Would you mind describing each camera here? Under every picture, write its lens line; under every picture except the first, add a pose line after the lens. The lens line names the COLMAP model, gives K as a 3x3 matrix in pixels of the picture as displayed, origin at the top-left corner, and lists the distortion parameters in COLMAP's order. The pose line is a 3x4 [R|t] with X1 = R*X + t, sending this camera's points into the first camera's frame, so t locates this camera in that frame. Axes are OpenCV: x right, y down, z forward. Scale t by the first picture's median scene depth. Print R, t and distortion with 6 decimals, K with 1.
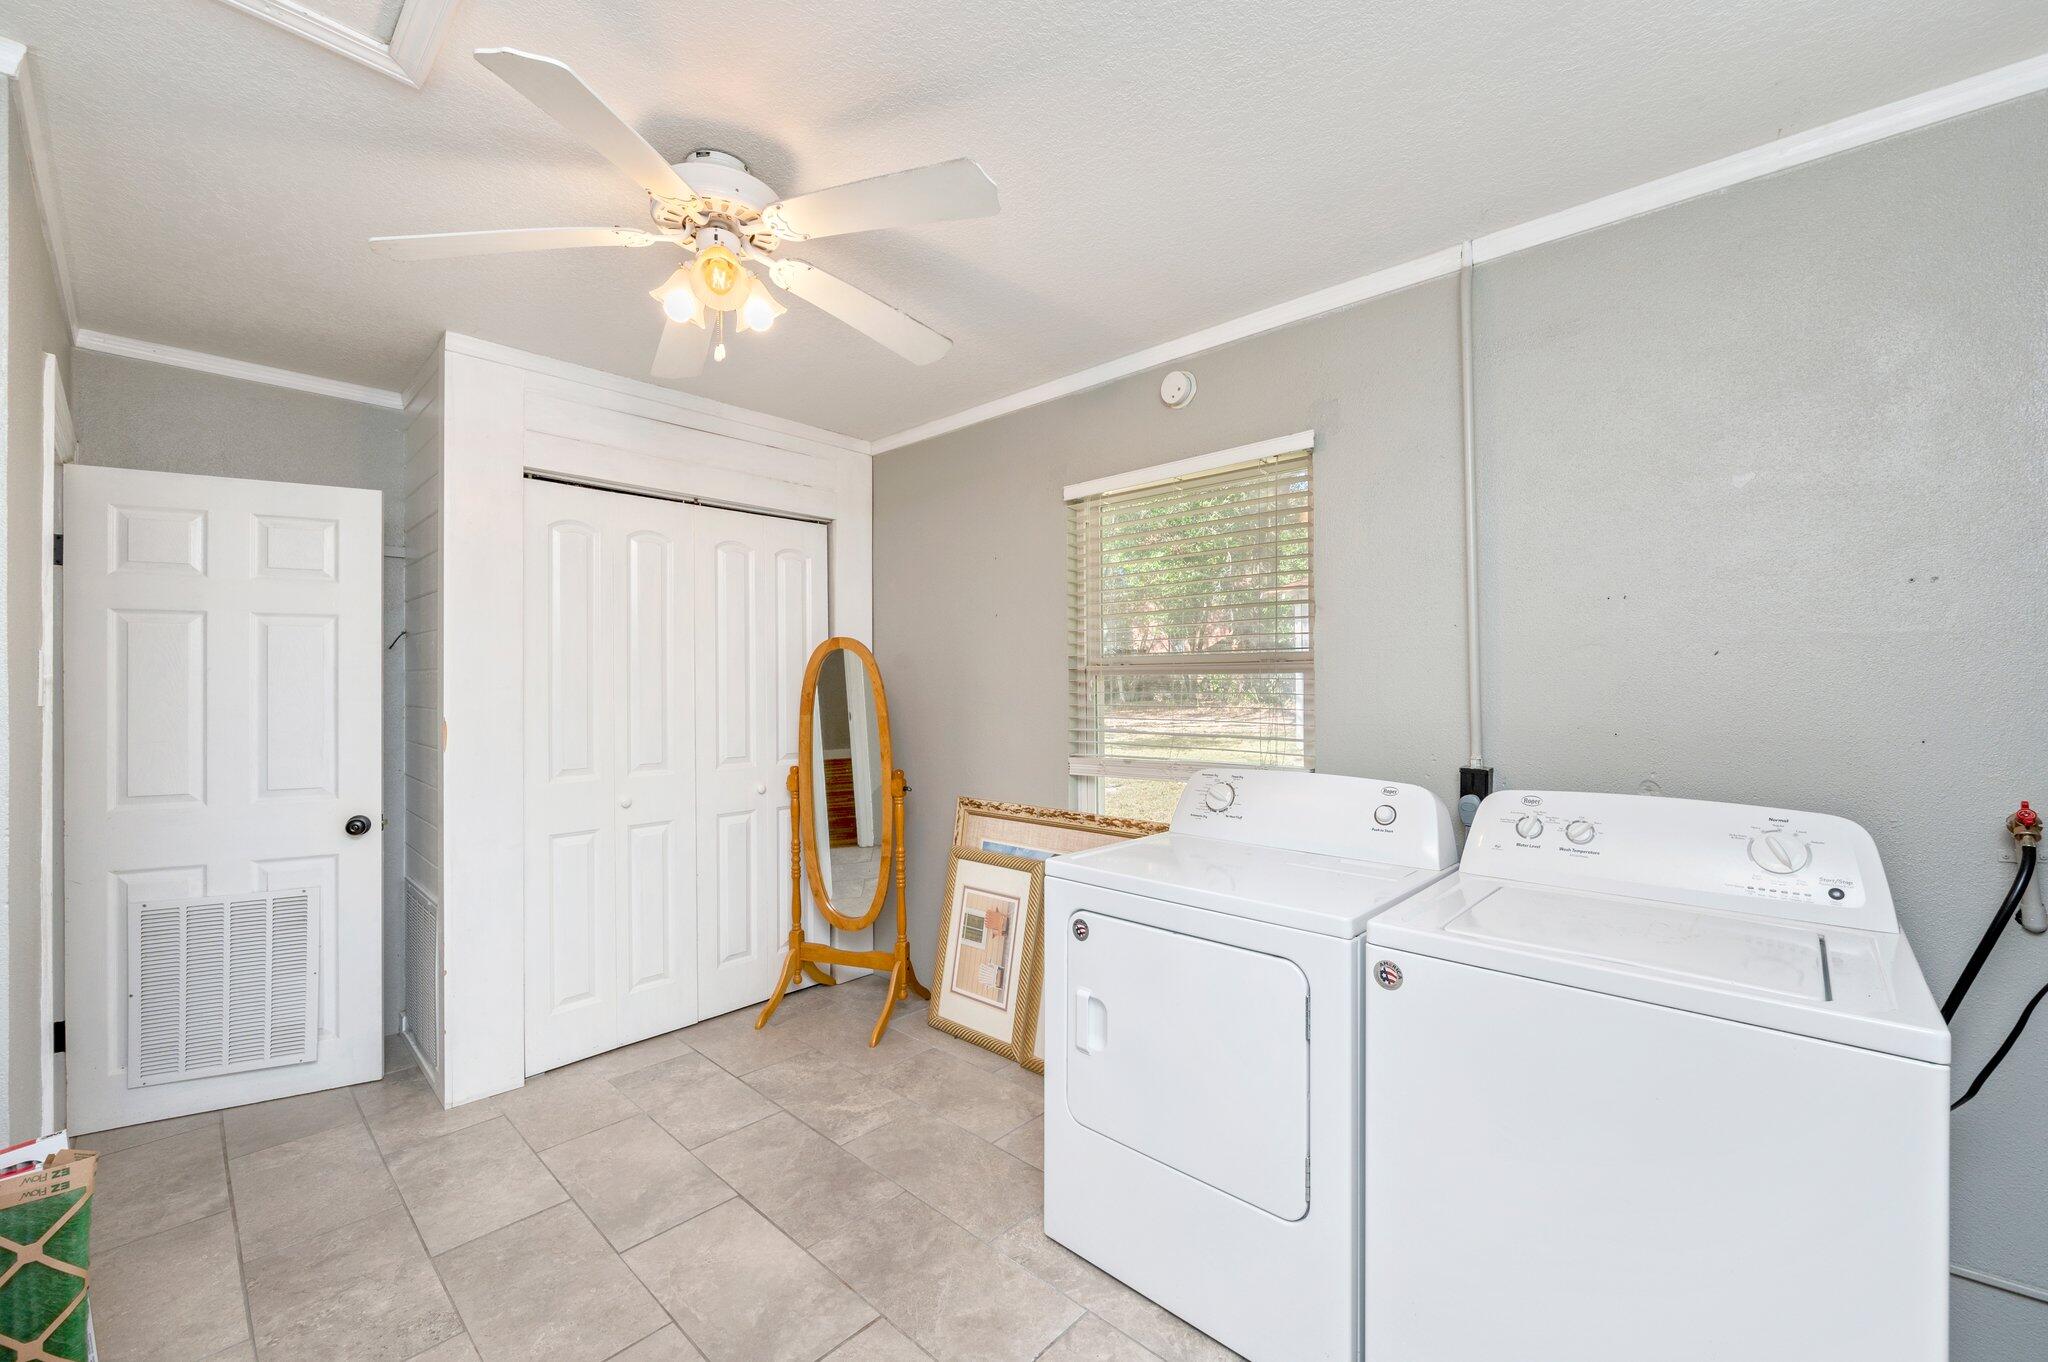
lens RADIAL K [[819.4, 0, 1026.2], [0, 819.4, 691.0], [0, 0, 1]] dist [-0.001134, -0.000015]
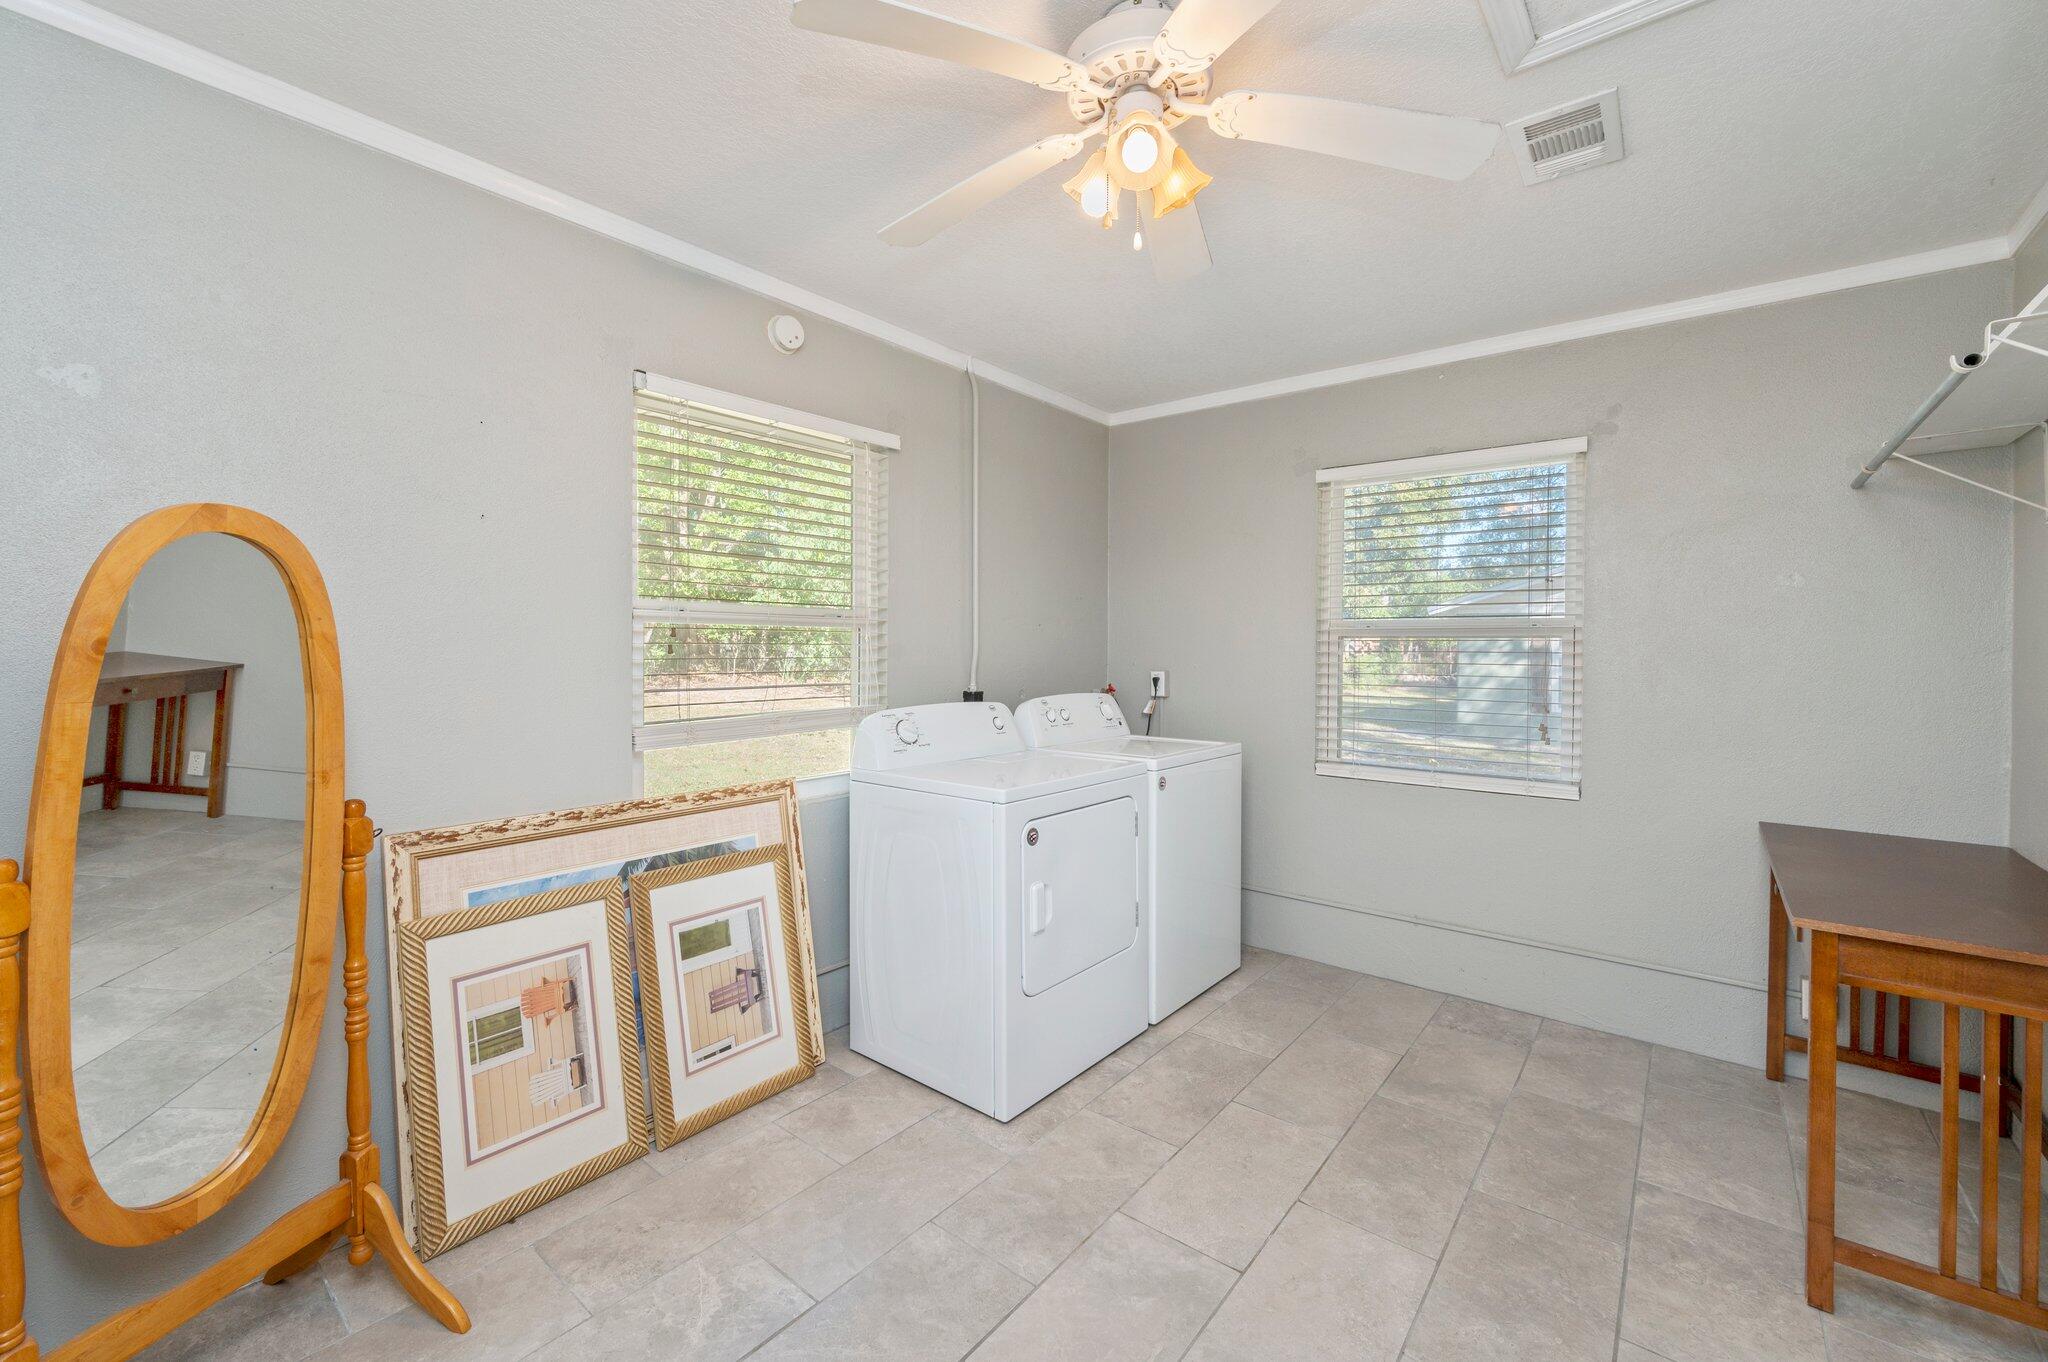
lens RADIAL K [[819.4, 0, 1025.2], [0, 819.4, 663.9], [0, 0, 1]] dist [-0.001134, -0.000015]
pose [[-0.057234, -0.017503, 0.998207, -0.714285], [0.004744, 0.999830, 0.017803, 0.008812], [-0.998350, 0.005755, -0.057141, 0.677054]]
